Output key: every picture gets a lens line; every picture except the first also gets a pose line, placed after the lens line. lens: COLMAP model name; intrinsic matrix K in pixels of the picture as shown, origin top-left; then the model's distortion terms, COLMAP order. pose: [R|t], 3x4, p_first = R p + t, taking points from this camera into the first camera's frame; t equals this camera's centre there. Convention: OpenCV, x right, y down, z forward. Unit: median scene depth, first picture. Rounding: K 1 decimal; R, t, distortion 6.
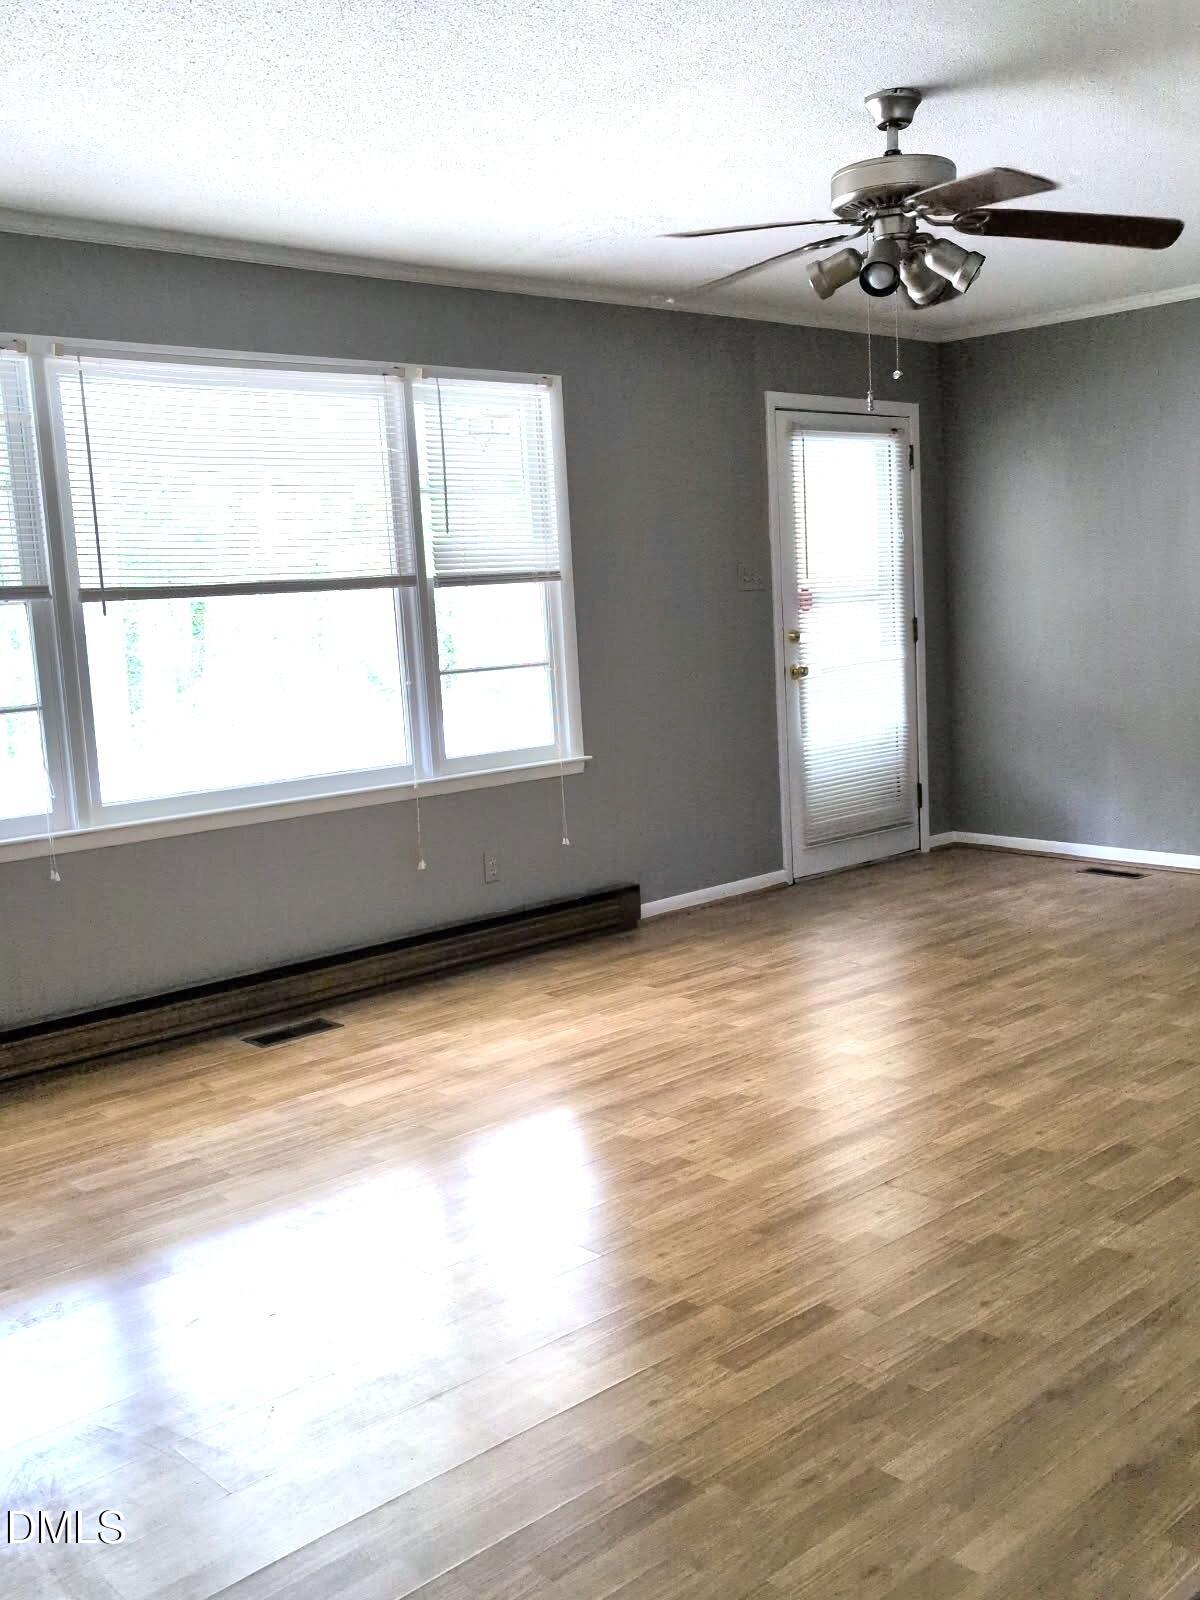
lens RADIAL K [[1516.8, 0, 590.1], [0, 1516.8, 857.6], [0, 0, 1]] dist [-0.016148, 0.000000]
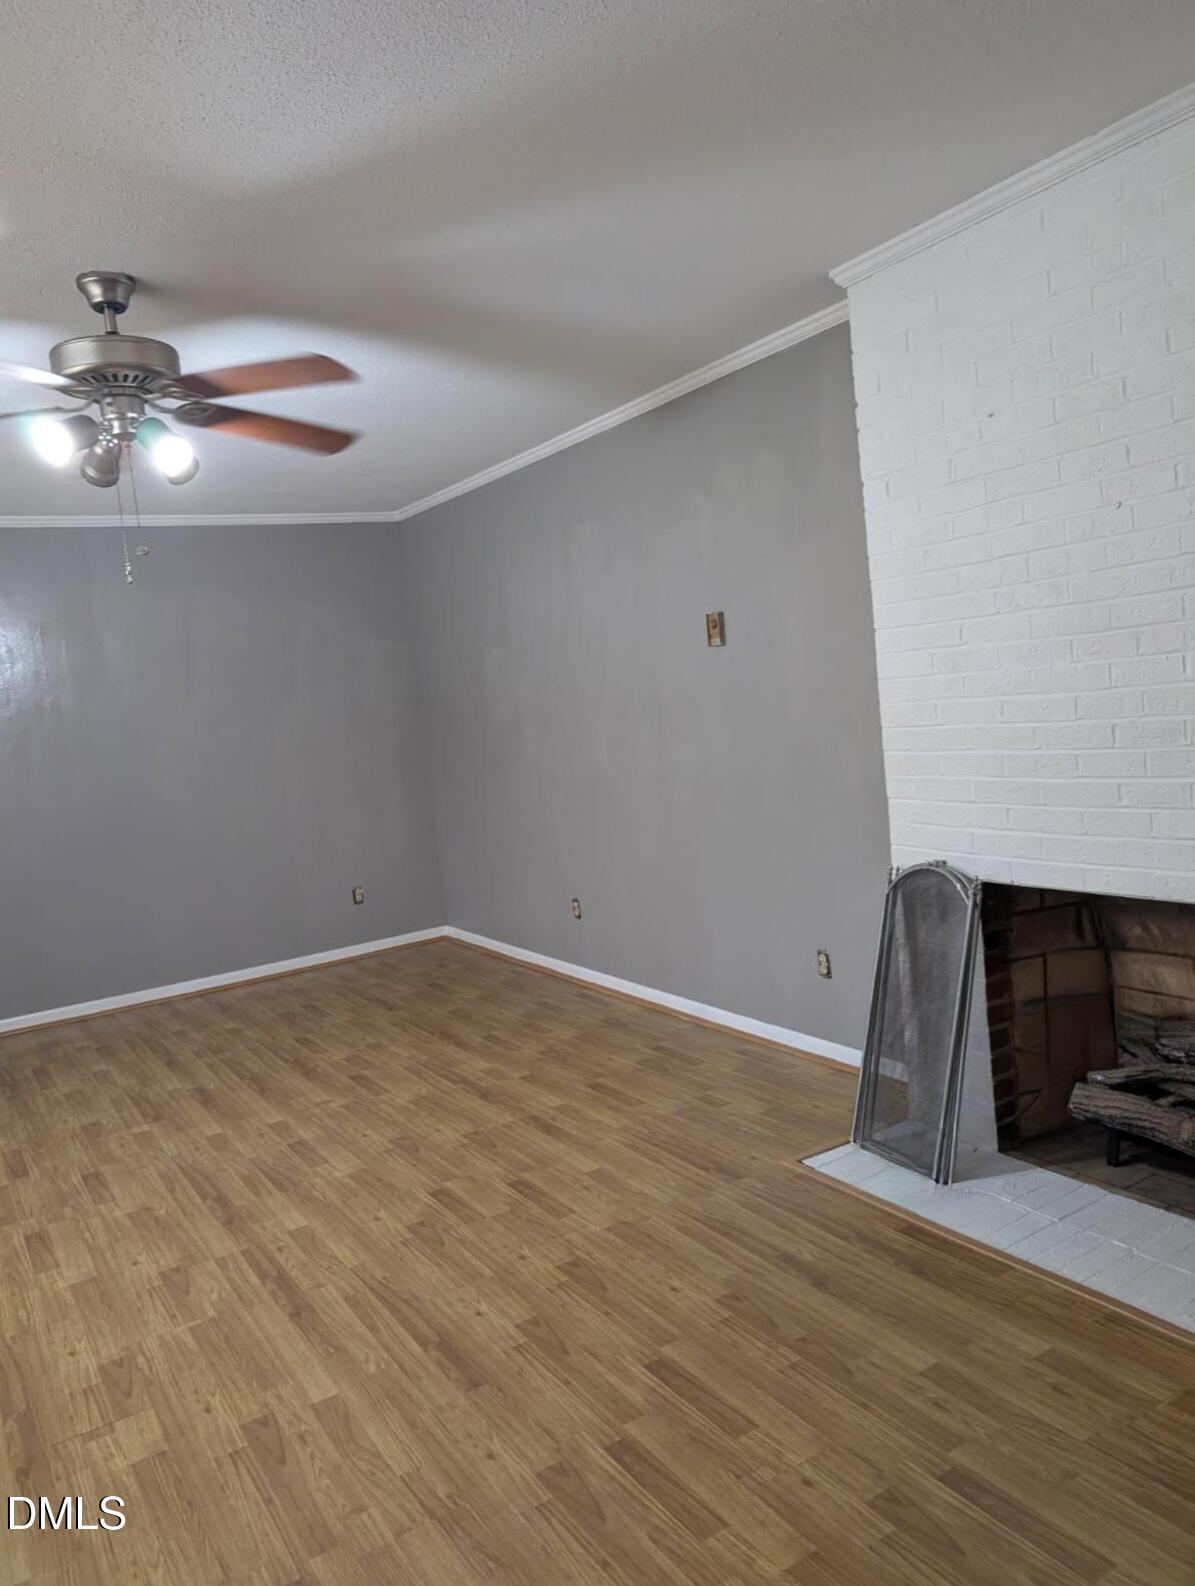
lens RADIAL K [[1132.7, 0, 591.3], [0, 1132.7, 794.8], [0, 0, 1]] dist [-0.014300, -0.001100]
pose [[0.176337, -0.055746, 0.982750, -0.335314], [0.253633, 0.967255, 0.009357, -0.063209], [-0.951092, 0.247608, 0.184702, 0.426396]]
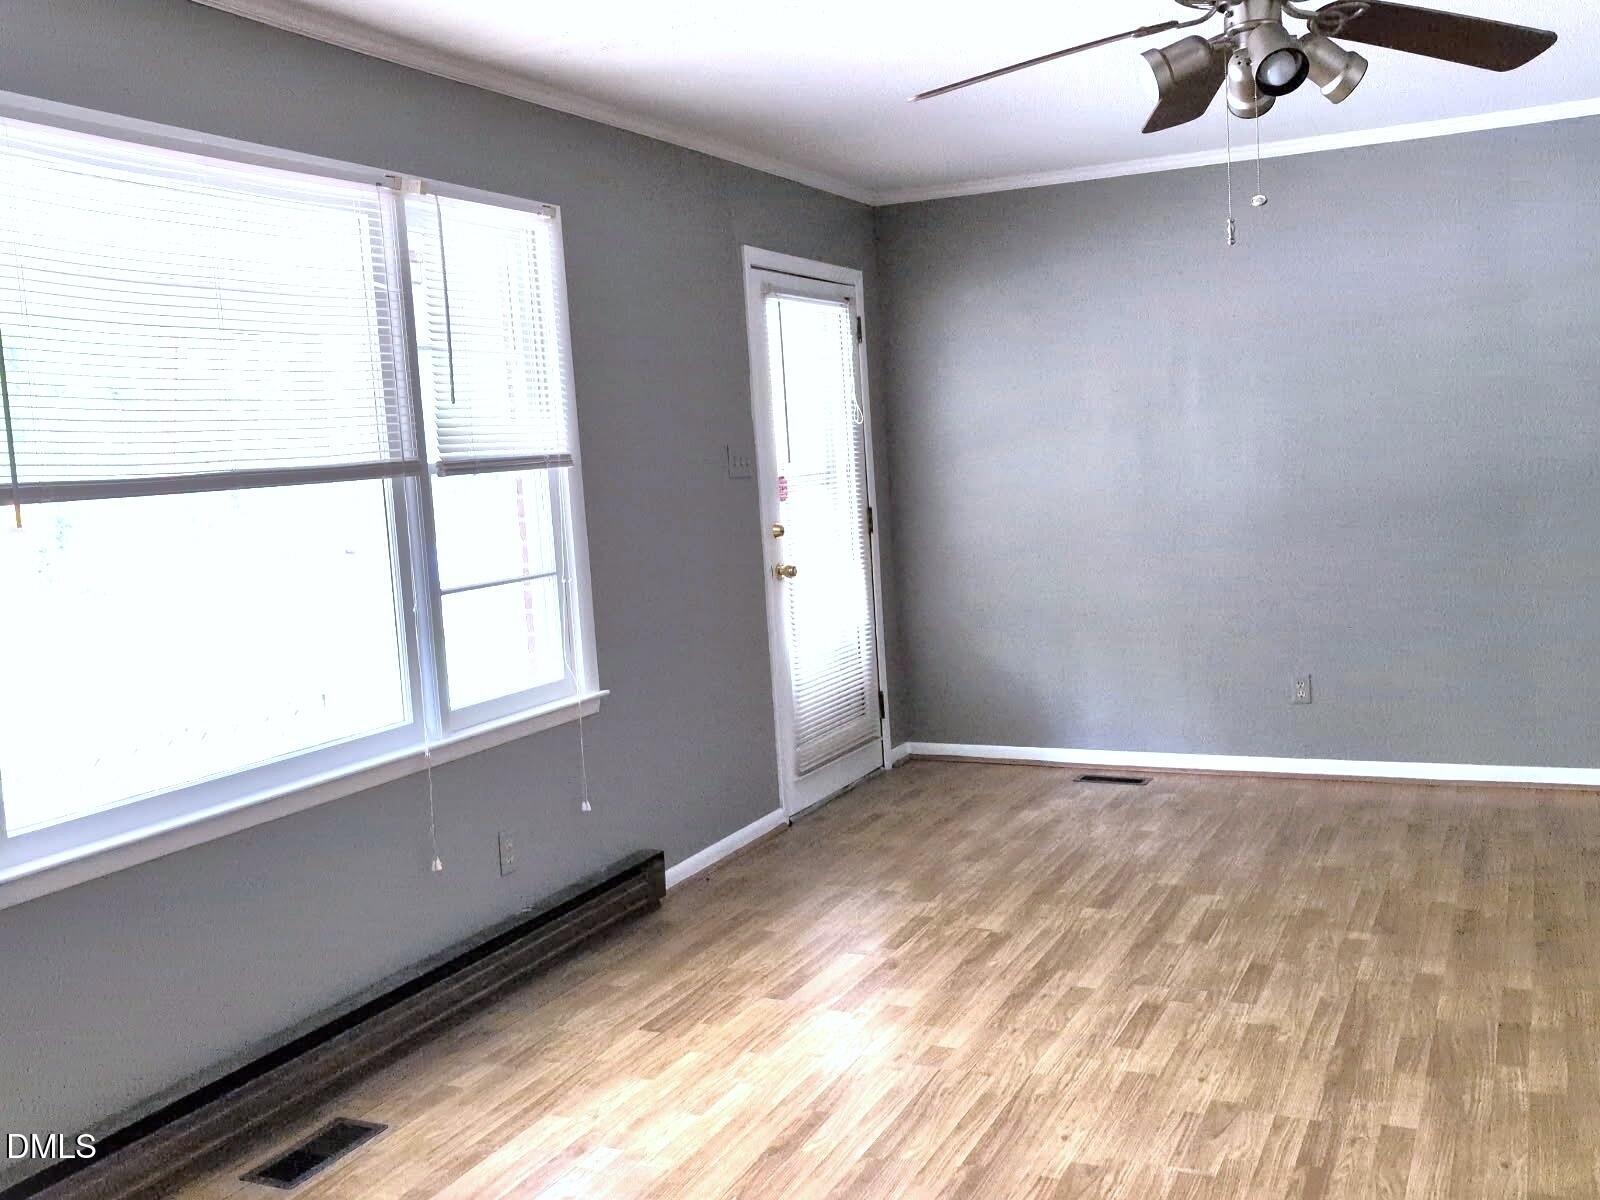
lens RADIAL K [[1516.8, 0, 798.2], [0, 1516.8, 596.6], [0, 0, 1]] dist [-0.016148, 0.000000]
pose [[0.925761, -0.037989, 0.376196, -0.218848], [0.074144, 0.993863, -0.082093, -0.048947], [-0.370769, 0.103891, 0.922896, 0.272056]]
